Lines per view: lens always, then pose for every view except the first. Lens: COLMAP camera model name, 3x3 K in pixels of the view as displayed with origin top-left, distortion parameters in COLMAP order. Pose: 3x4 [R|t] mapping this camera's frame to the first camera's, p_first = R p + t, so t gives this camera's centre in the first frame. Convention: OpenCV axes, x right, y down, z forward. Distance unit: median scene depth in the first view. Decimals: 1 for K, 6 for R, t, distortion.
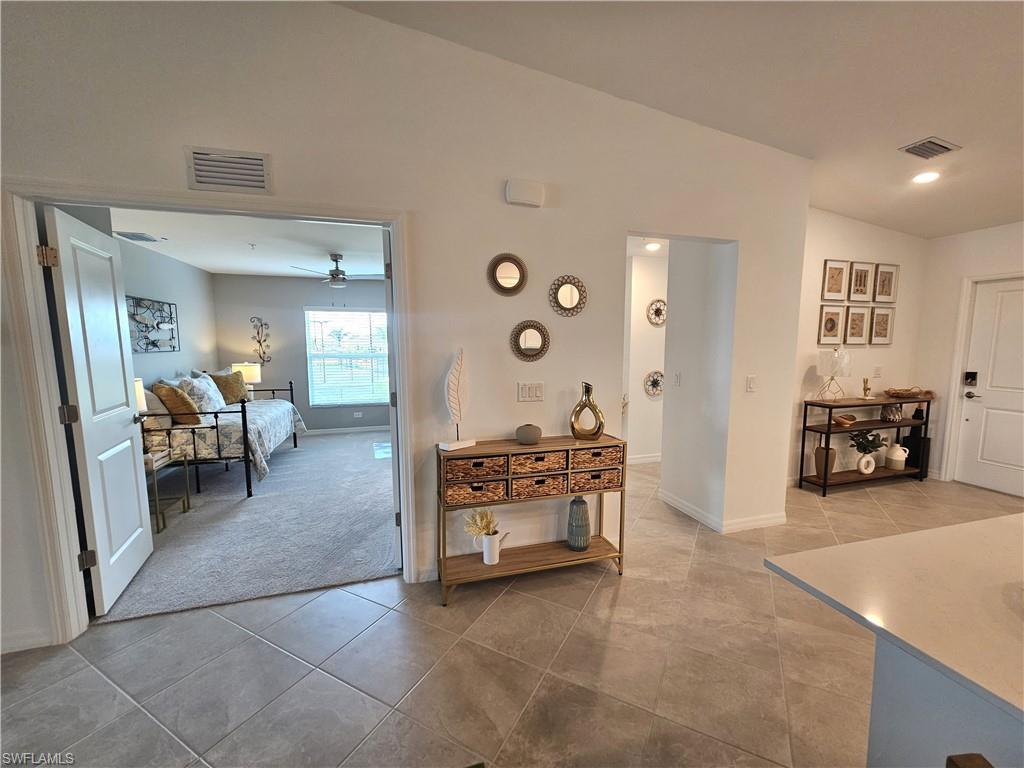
lens RADIAL K [[413.7, 0, 515.2], [0, 413.7, 389.1], [0, 0, 1]] dist [-0.001331, -0.000466]
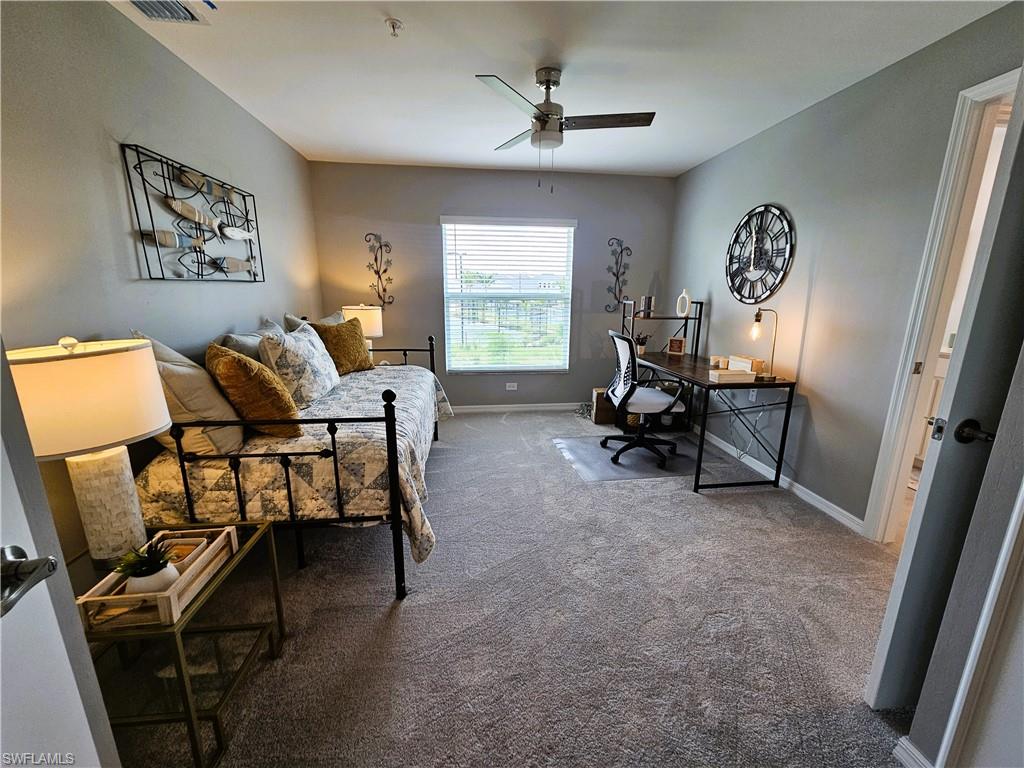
lens RADIAL K [[413.7, 0, 511.7], [0, 413.7, 385.7], [0, 0, 1]] dist [-0.001331, -0.000466]
pose [[0.982562, 0.044076, -0.180637, -0.400450], [-0.022737, 0.992688, 0.118546, -0.027669], [0.184541, -0.112372, 0.976380, 0.535012]]
